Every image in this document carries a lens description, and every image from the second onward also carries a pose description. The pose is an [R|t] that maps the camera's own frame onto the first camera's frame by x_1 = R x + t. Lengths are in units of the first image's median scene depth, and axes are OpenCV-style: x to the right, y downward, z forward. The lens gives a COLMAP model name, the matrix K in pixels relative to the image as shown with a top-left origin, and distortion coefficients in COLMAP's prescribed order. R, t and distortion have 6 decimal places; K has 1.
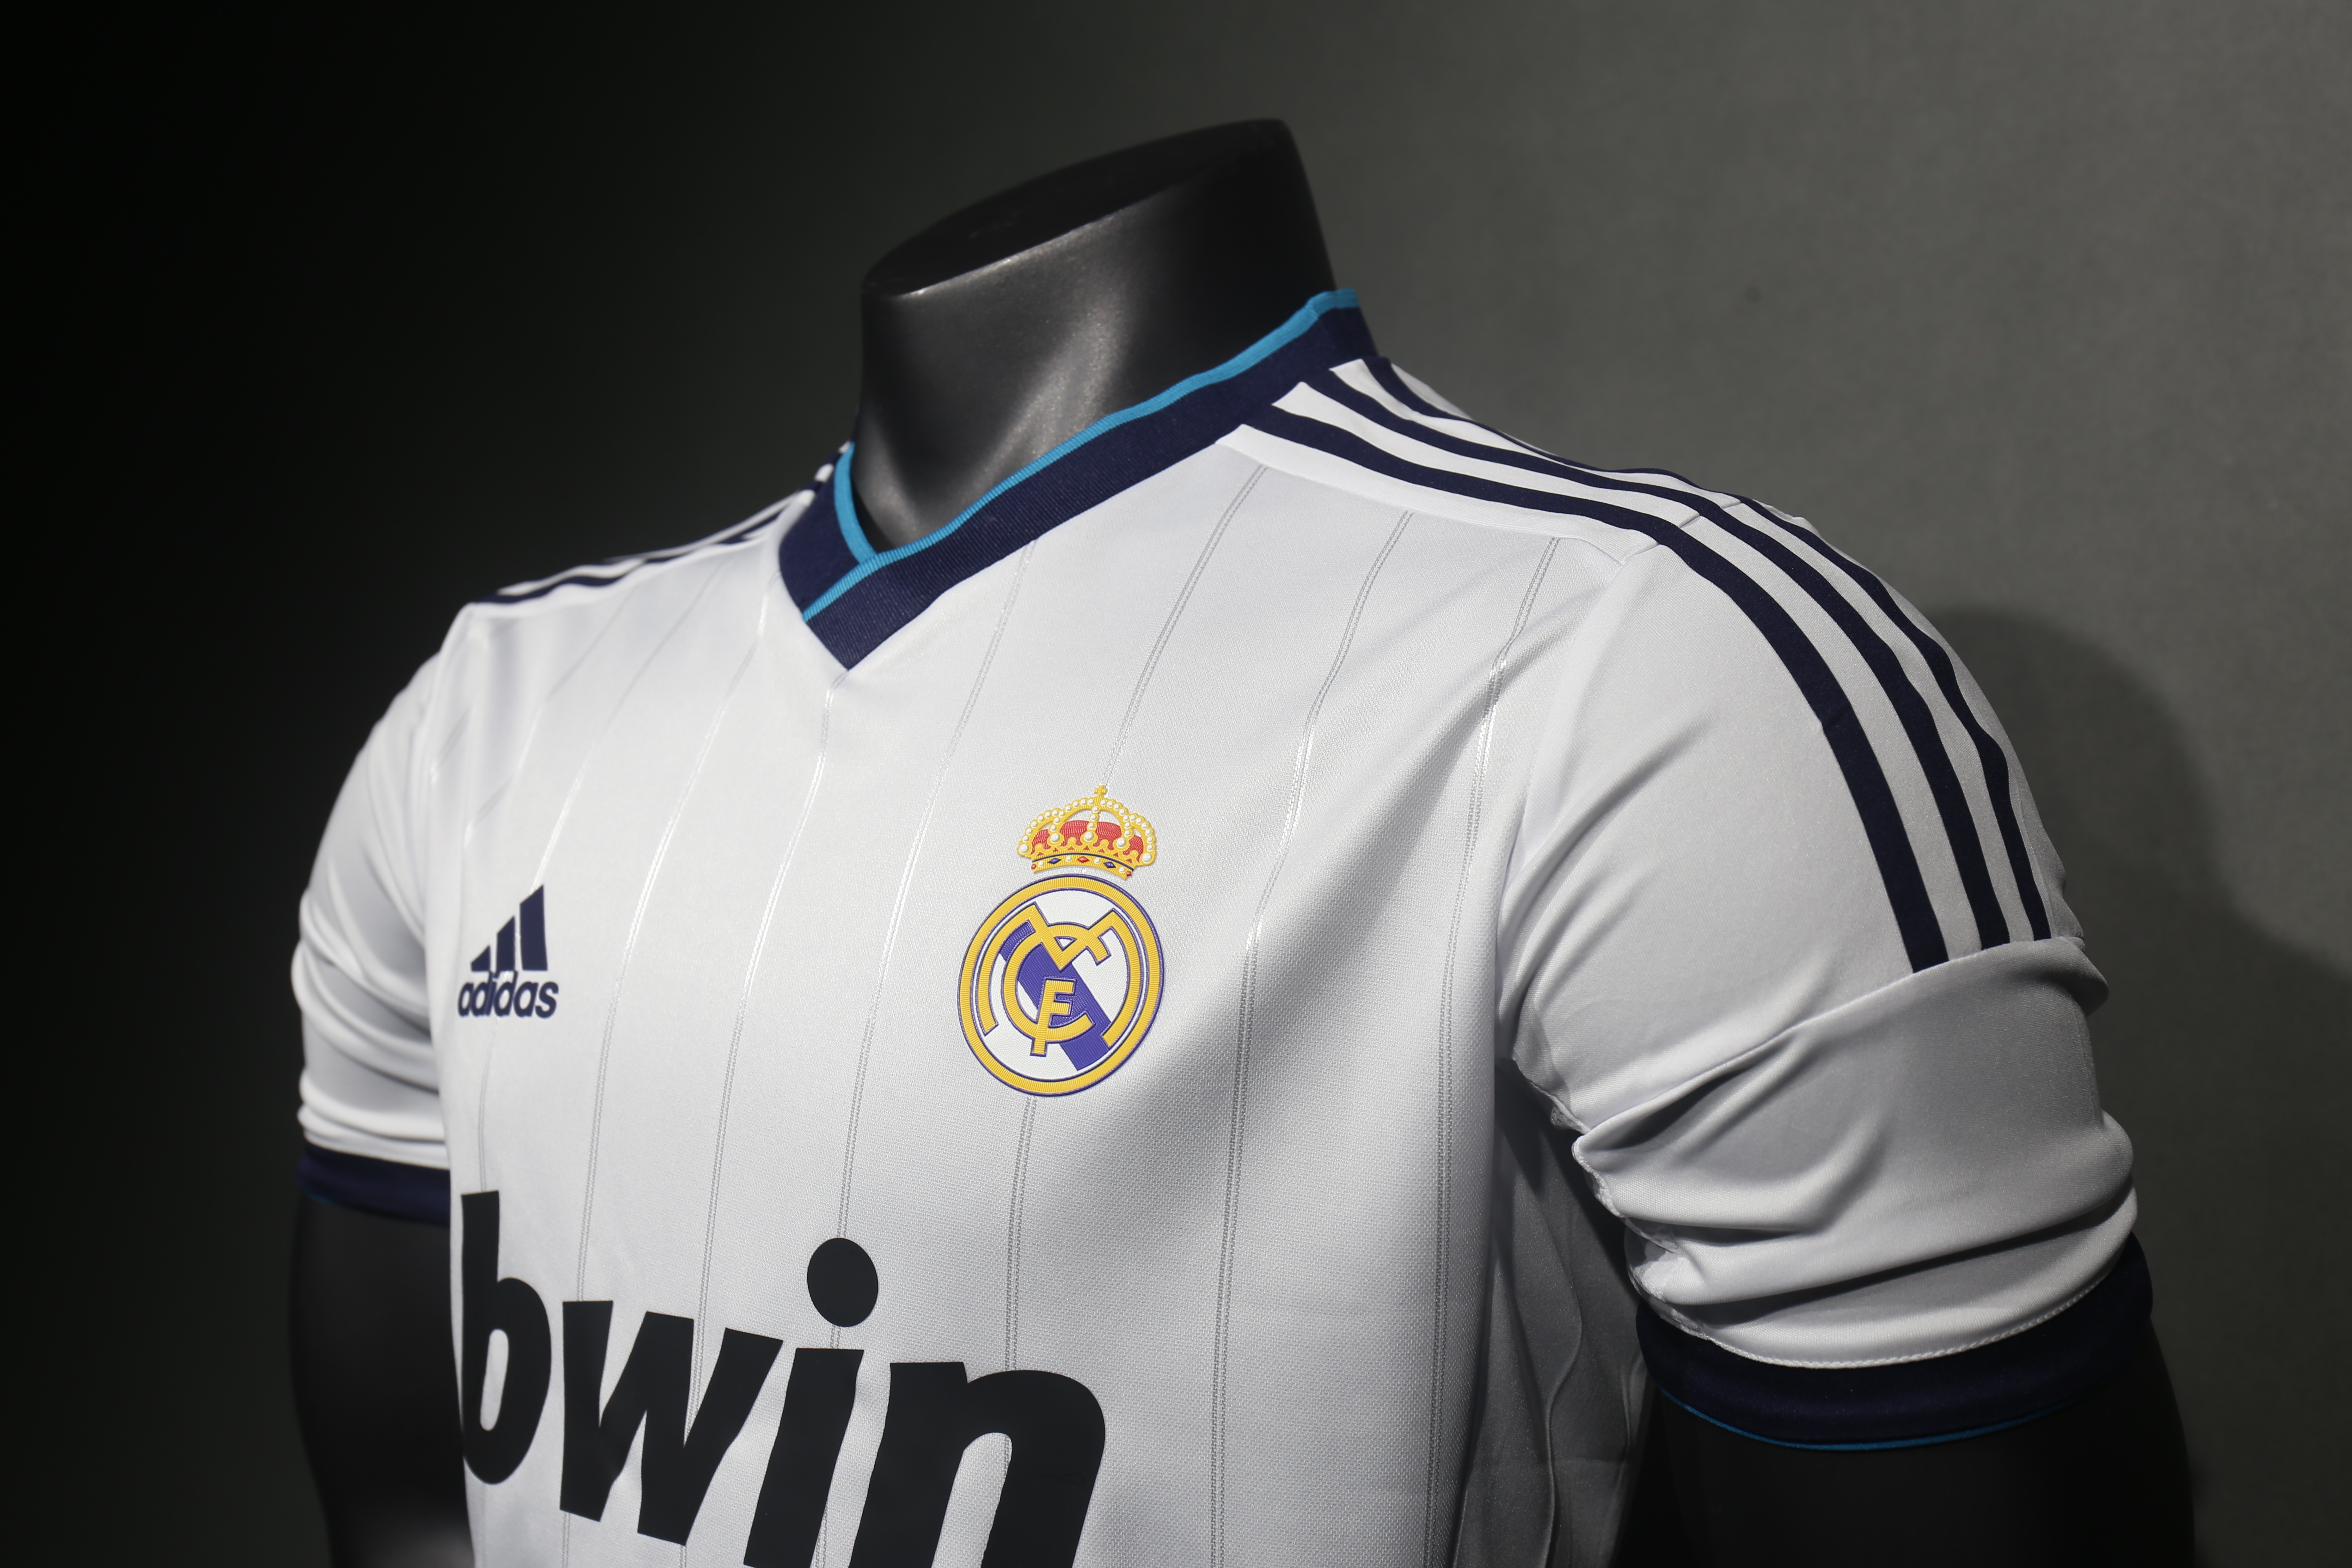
lens RADIAL K [[2746.7, 0, 1179.6], [0, 2746.7, 780.2], [0, 0, 1]] dist [-0.011501, 0.000000]
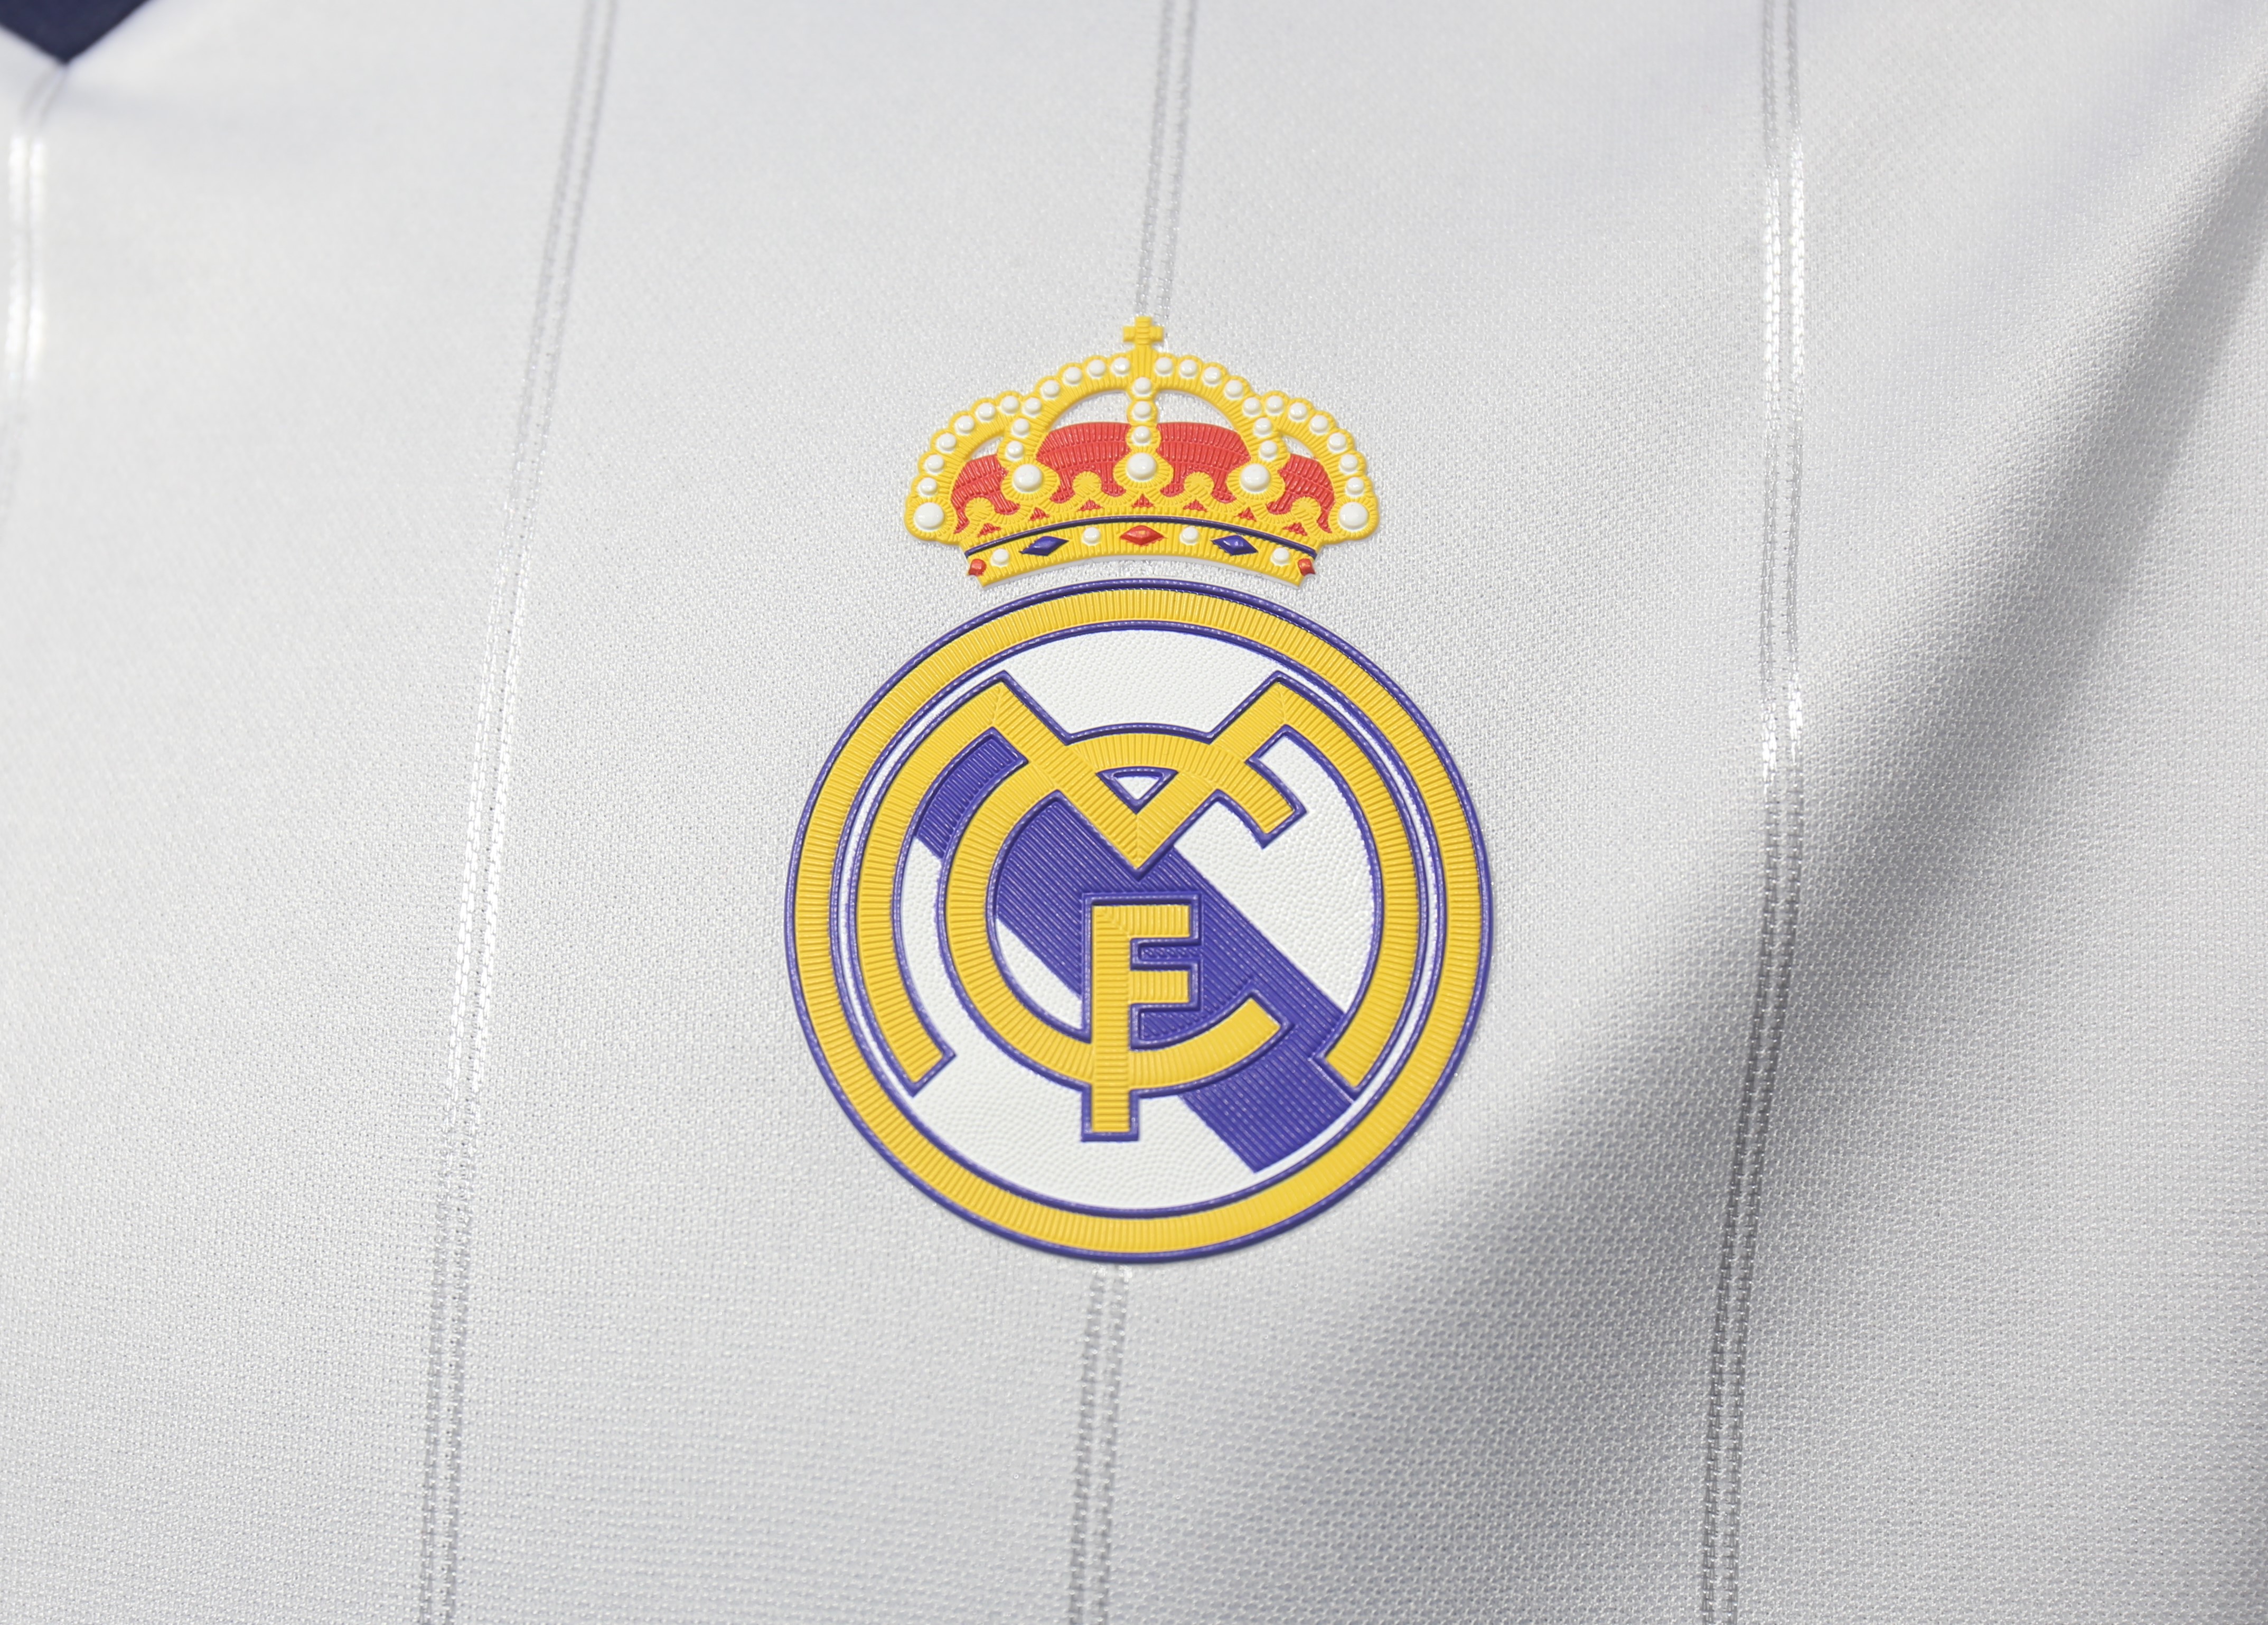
lens RADIAL K [[4894.4, 0, 1127.1], [0, 4894.4, 812.5], [0, 0, 1]] dist [-0.034075, 0.000000]
pose [[0.918228, -0.048179, 0.393111, -0.266092], [0.053445, 0.998568, -0.002452, 0.063045], [-0.392430, 0.023261, 0.919488, 0.470880]]
